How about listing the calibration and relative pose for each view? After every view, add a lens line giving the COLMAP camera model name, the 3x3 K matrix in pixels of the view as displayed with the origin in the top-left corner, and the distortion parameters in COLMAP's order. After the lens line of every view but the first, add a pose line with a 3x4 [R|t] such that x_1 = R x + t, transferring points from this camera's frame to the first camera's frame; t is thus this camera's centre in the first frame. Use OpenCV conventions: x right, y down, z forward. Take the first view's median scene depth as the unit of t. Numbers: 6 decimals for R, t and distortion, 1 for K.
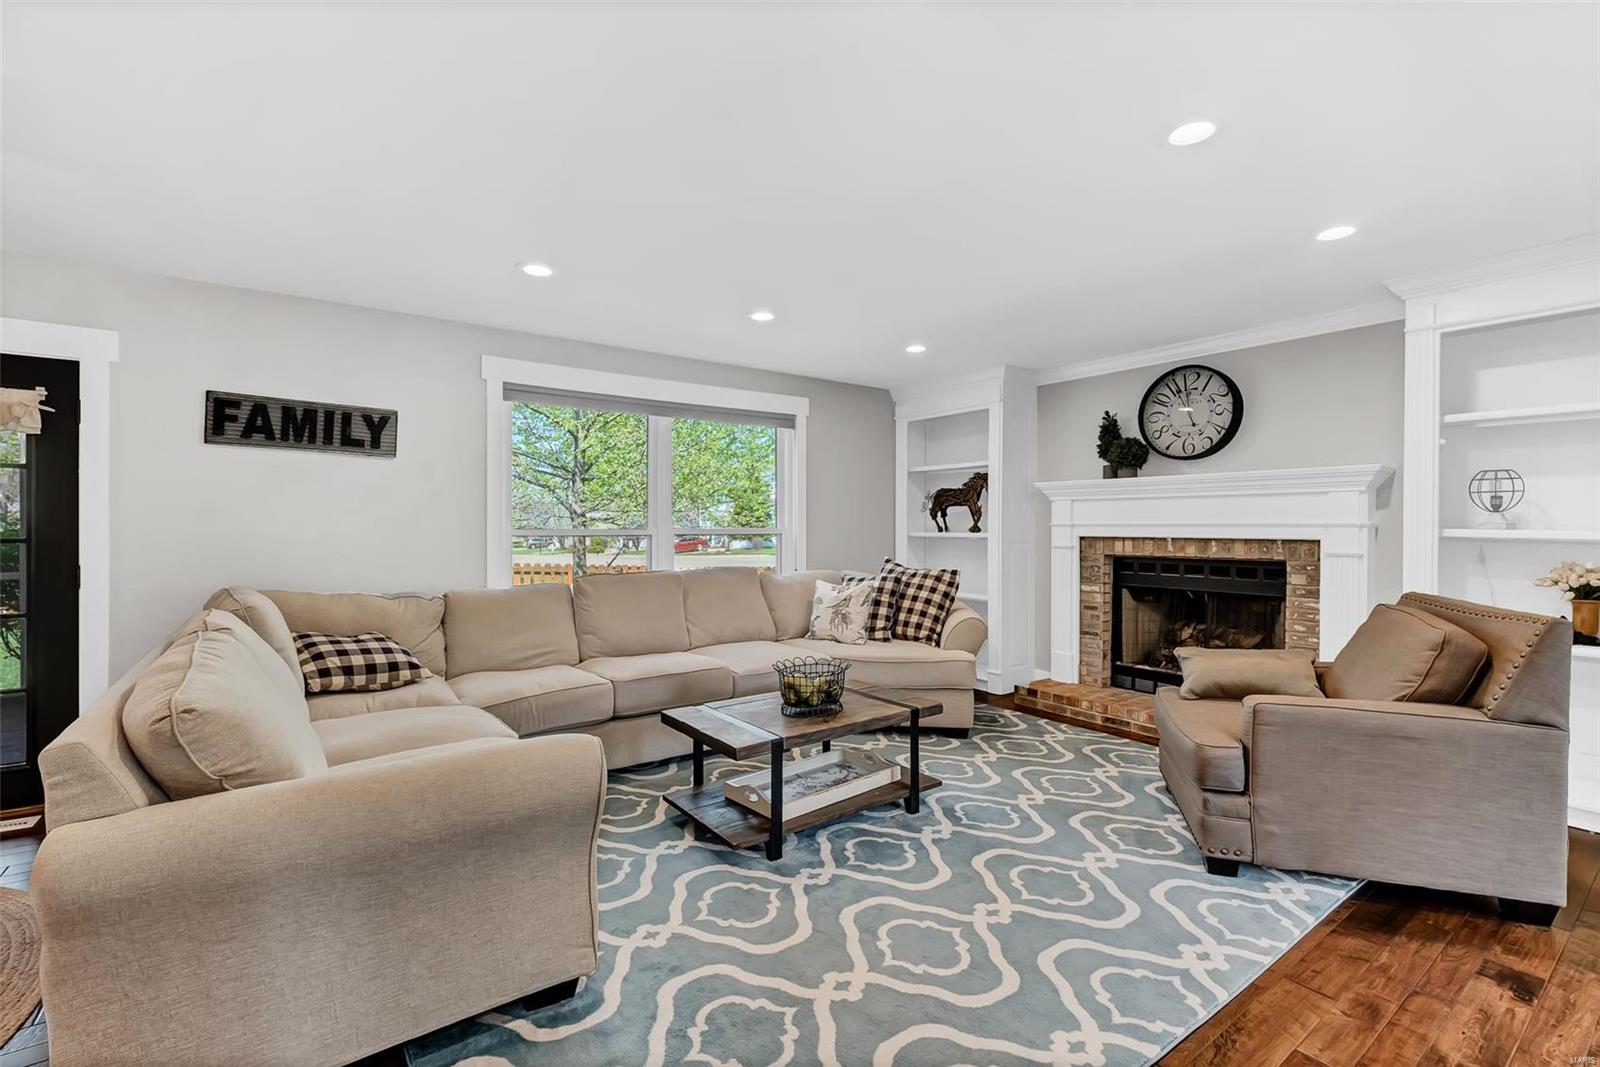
lens RADIAL K [[705.9, 0, 791.3], [0, 705.9, 528.9], [0, 0, 1]] dist [-0.004052, -0.001474]
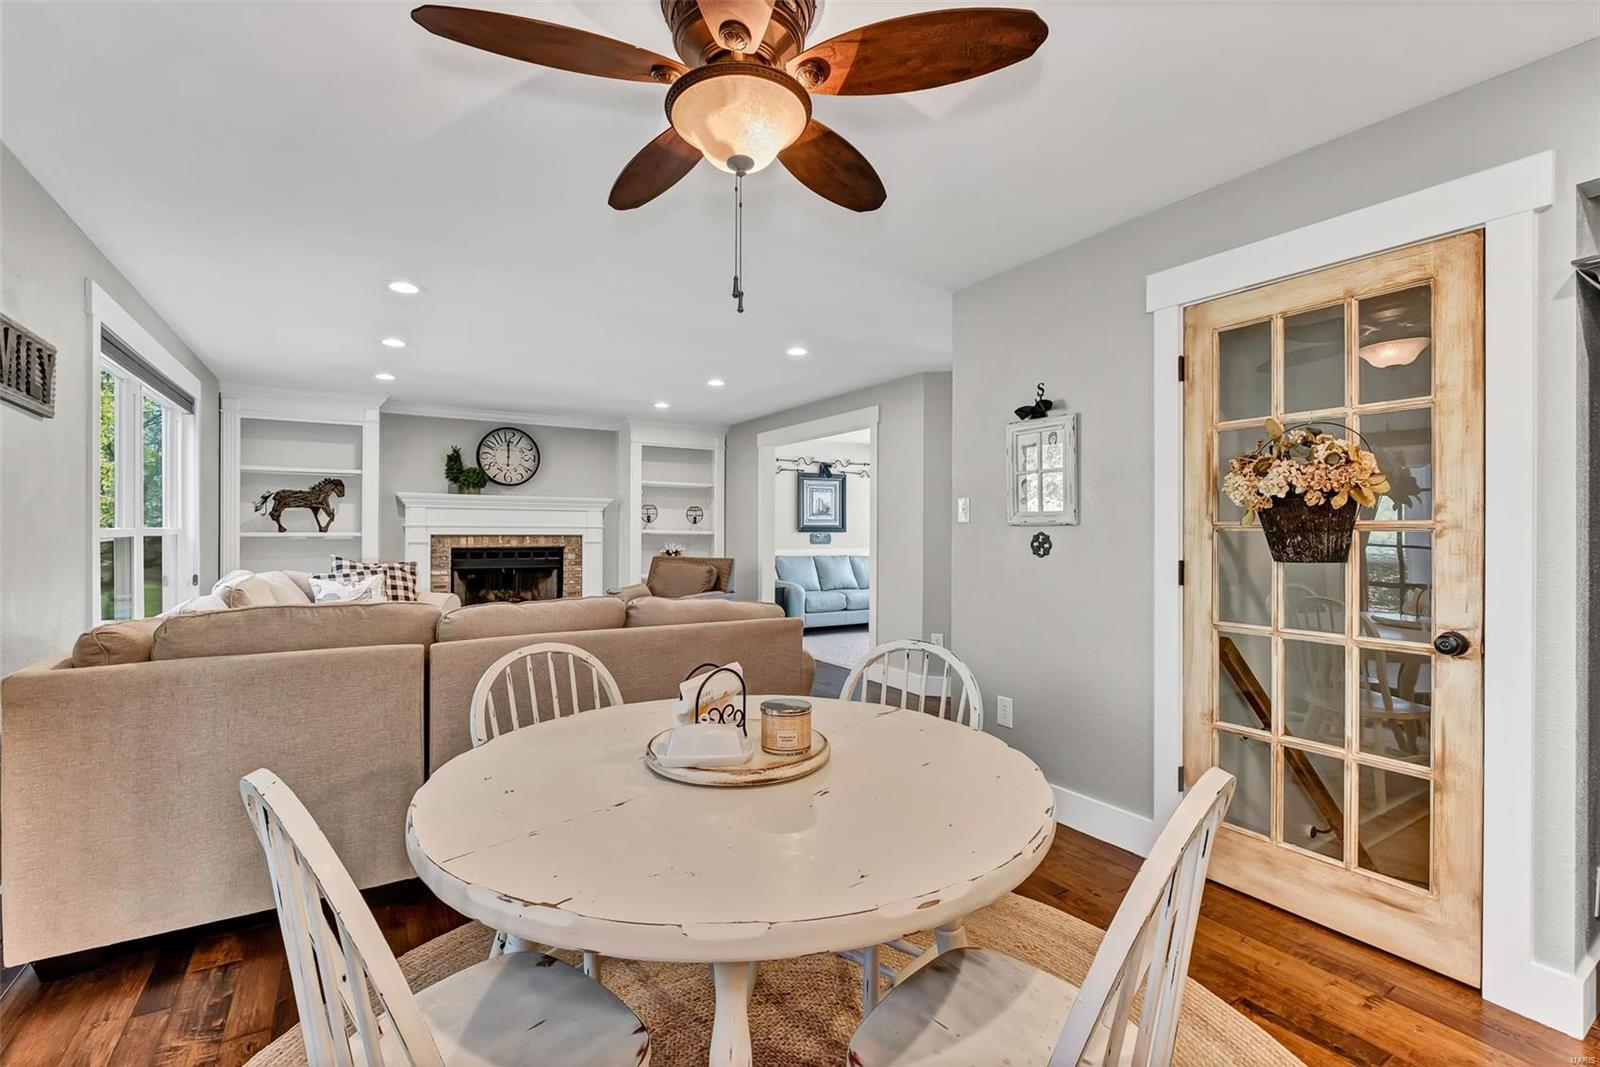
lens RADIAL K [[705.9, 0, 811.3], [0, 705.9, 531.5], [0, 0, 1]] dist [-0.004052, -0.001474]
pose [[0.059183, -0.003955, 0.998239, -1.102880], [-0.002437, 0.999989, 0.004106, -0.003581], [-0.998244, -0.002675, 0.059173, 0.240846]]
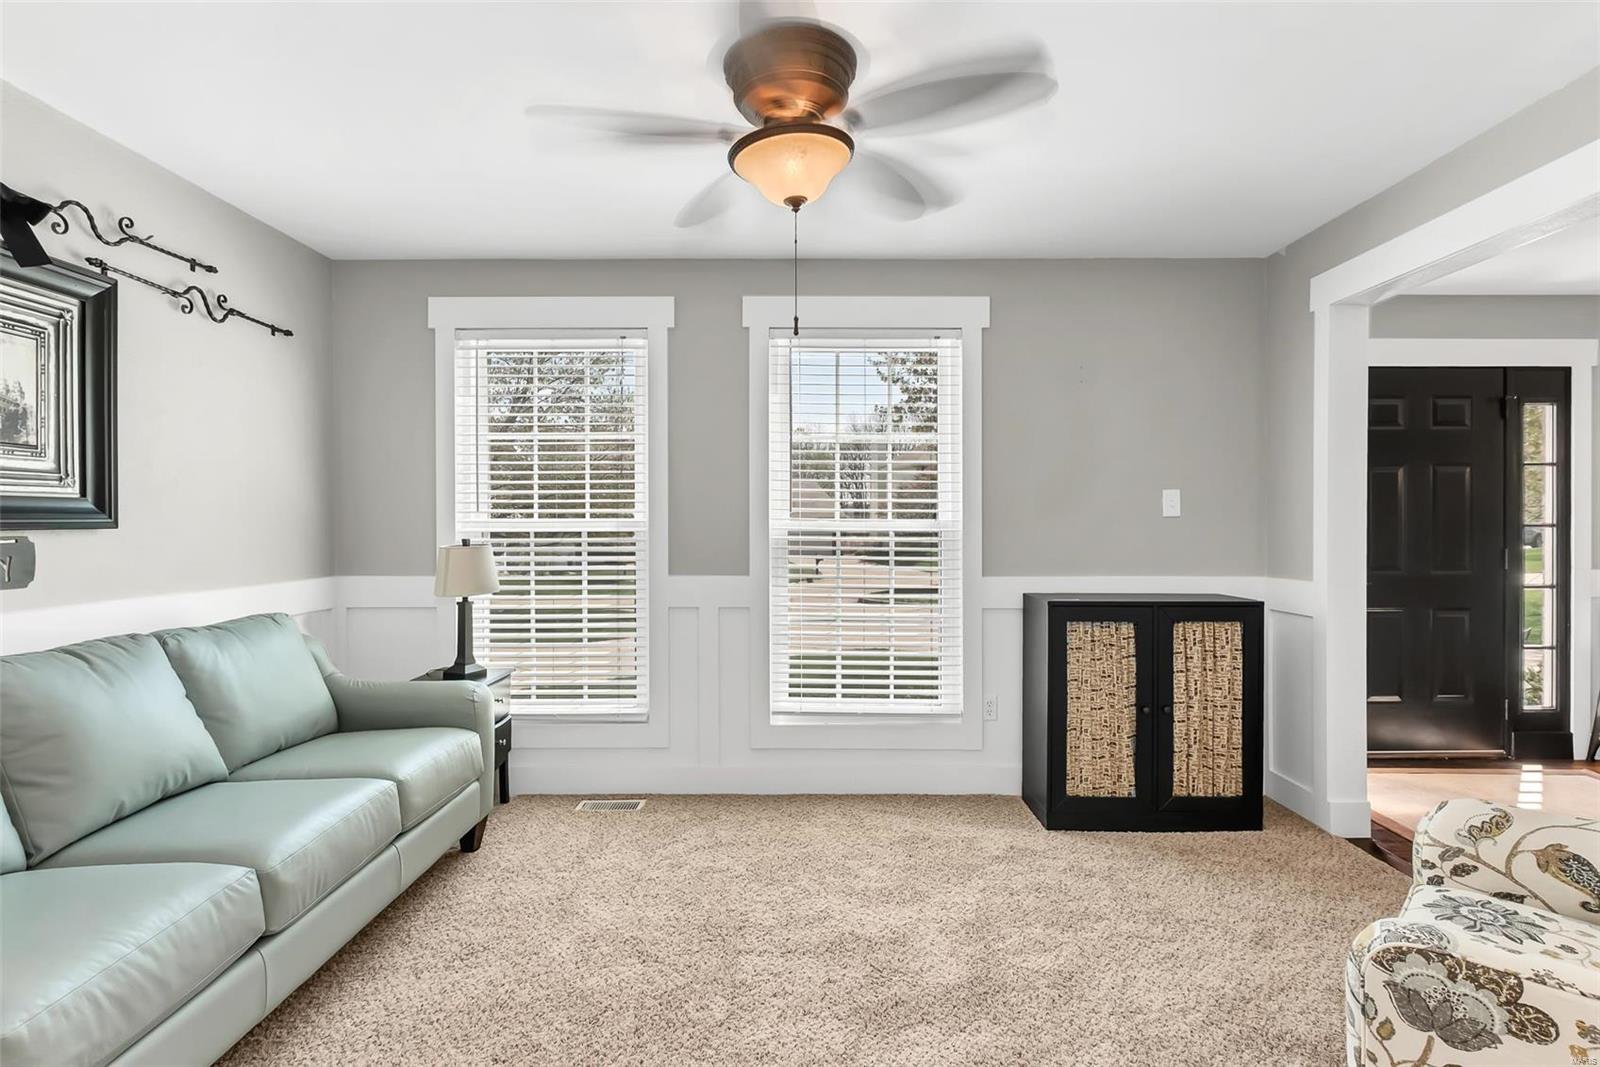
lens RADIAL K [[754.7, 0, 801.9], [0, 754.7, 527.6], [0, 0, 1]] dist [-0.000901, -0.001855]
pose [[-0.806782, -0.007993, 0.590795, 0.486982], [-0.005494, 0.999967, 0.006026, 0.000495], [-0.590824, 0.001616, -0.806799, 0.420598]]
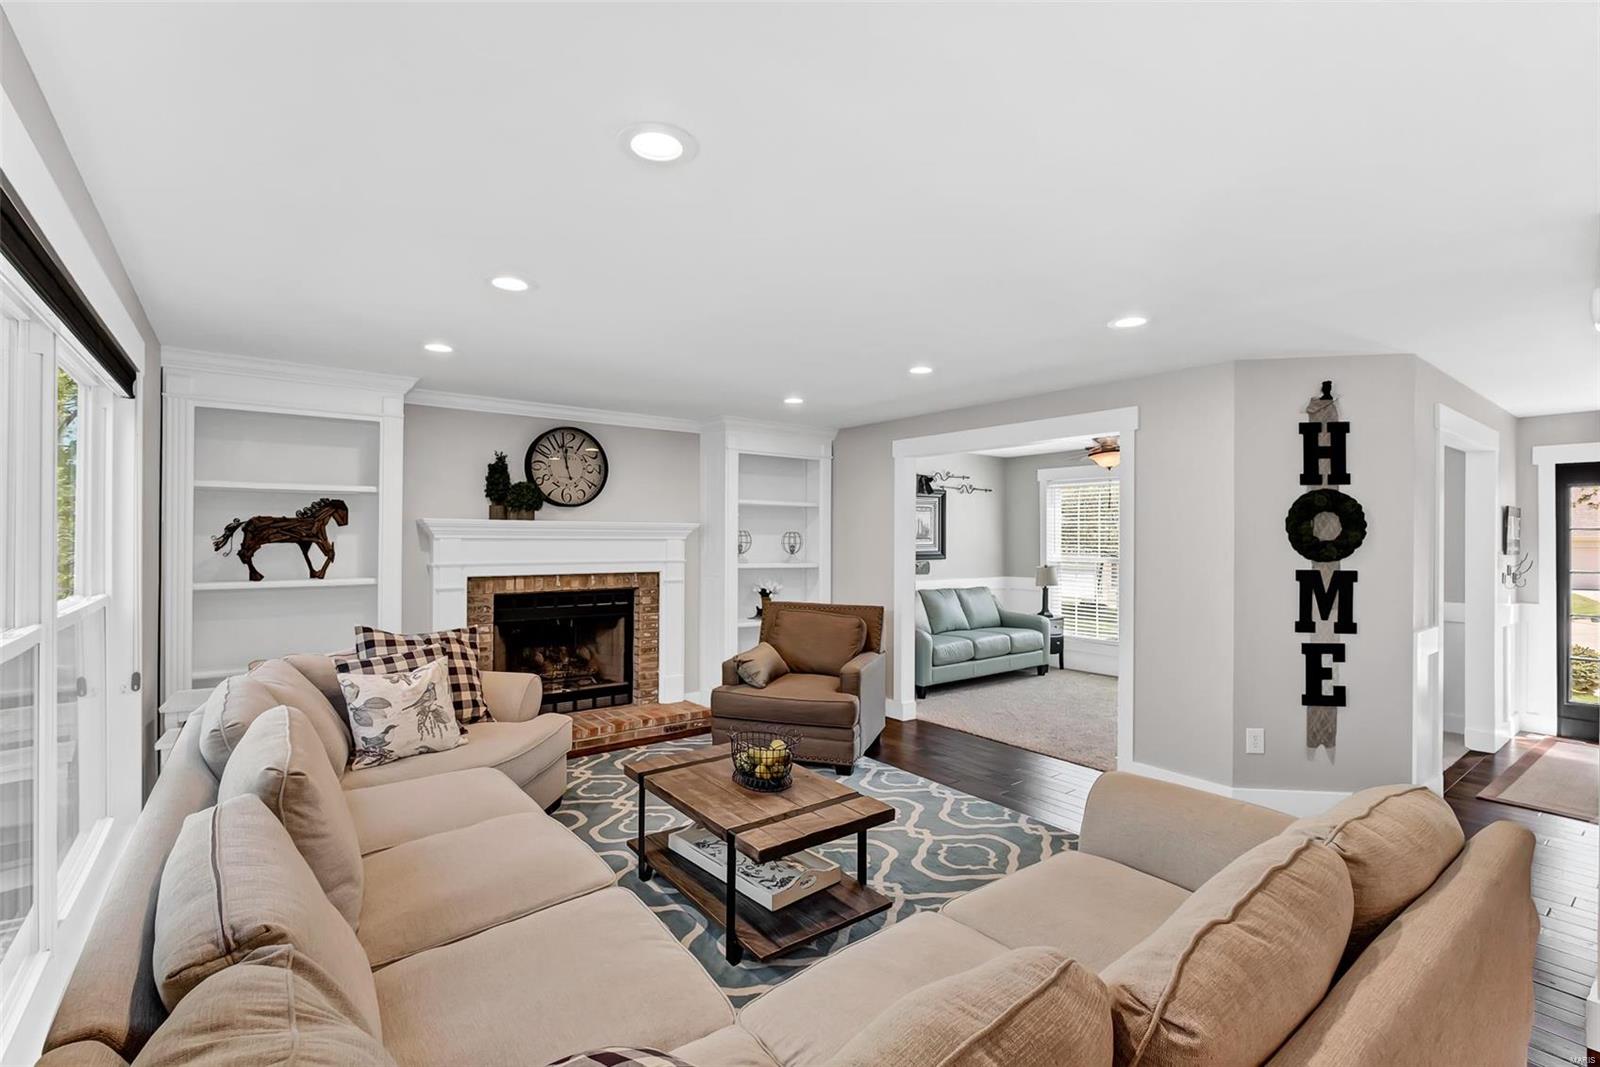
lens RADIAL K [[705.9, 0, 800.5], [0, 705.9, 536.3], [0, 0, 1]] dist [-0.004052, -0.001474]
pose [[-0.017792, -0.003485, 0.999836, -0.683122], [-0.003960, 0.999986, 0.003415, -0.061078], [-0.999834, -0.003899, -0.017805, 0.700132]]
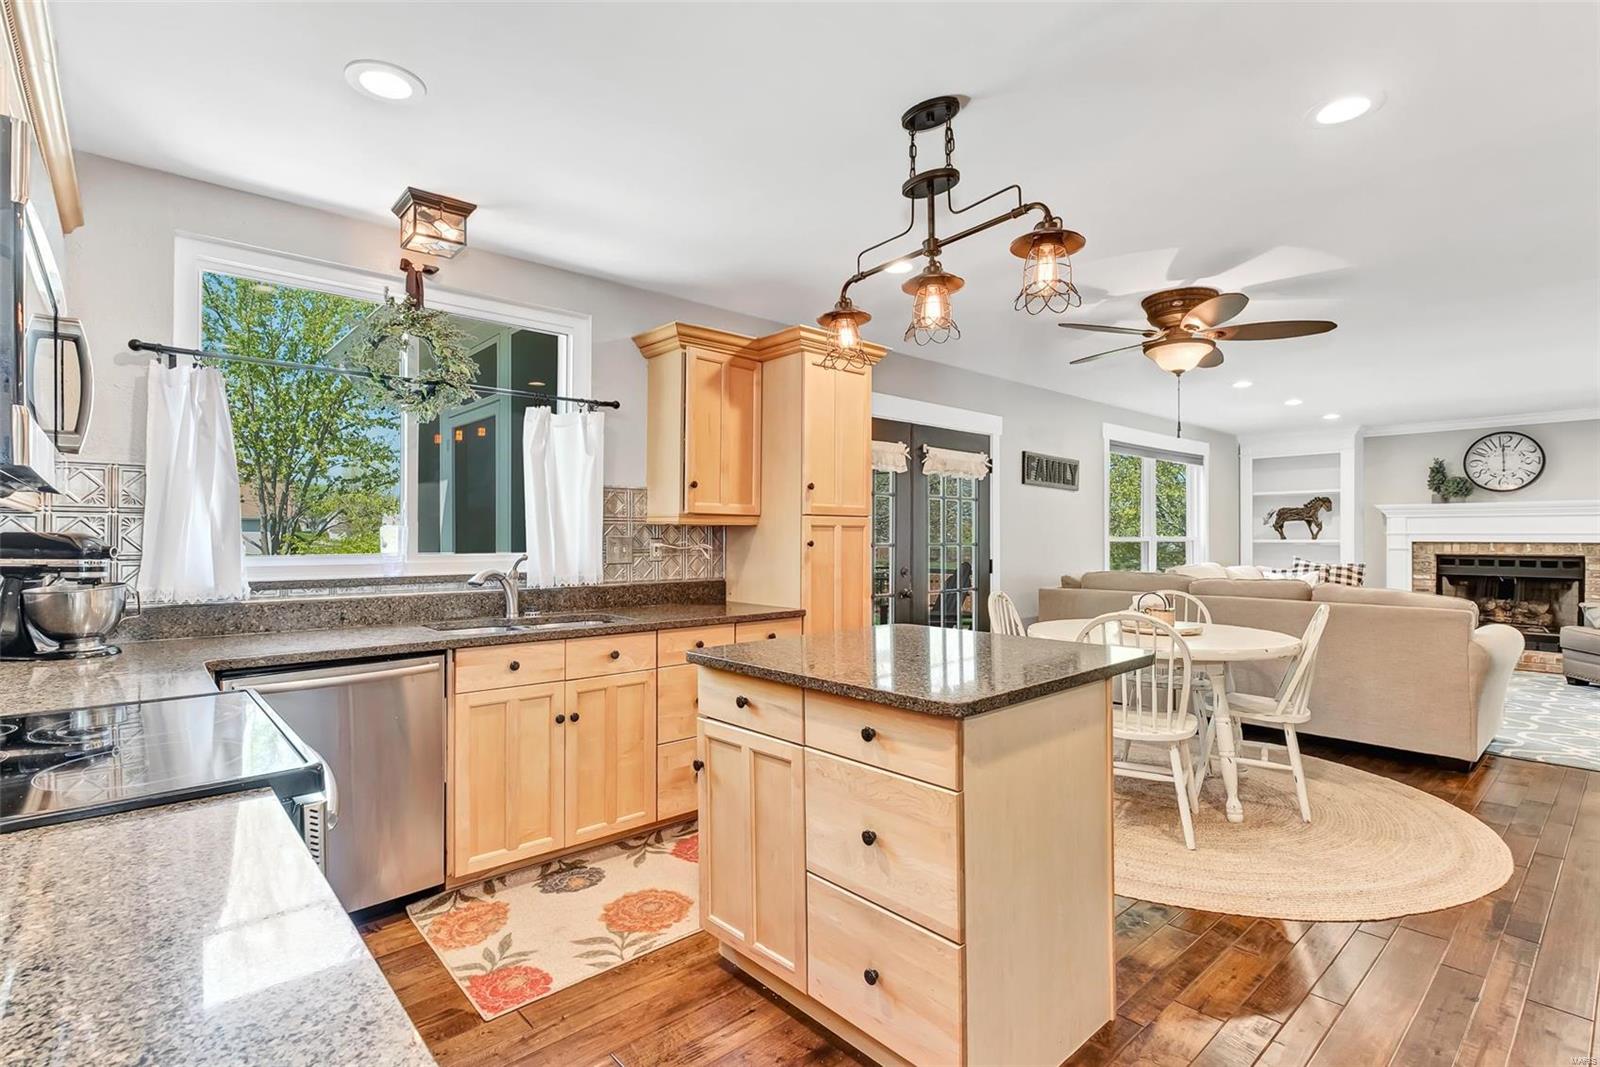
lens RADIAL K [[754.7, 0, 798.3], [0, 754.7, 535.2], [0, 0, 1]] dist [-0.000901, -0.001855]
pose [[0.995608, -0.001689, 0.093607, -1.255458], [0.002078, 0.999990, -0.004056, 0.000408], [-0.093599, 0.004233, 0.995601, -0.553868]]
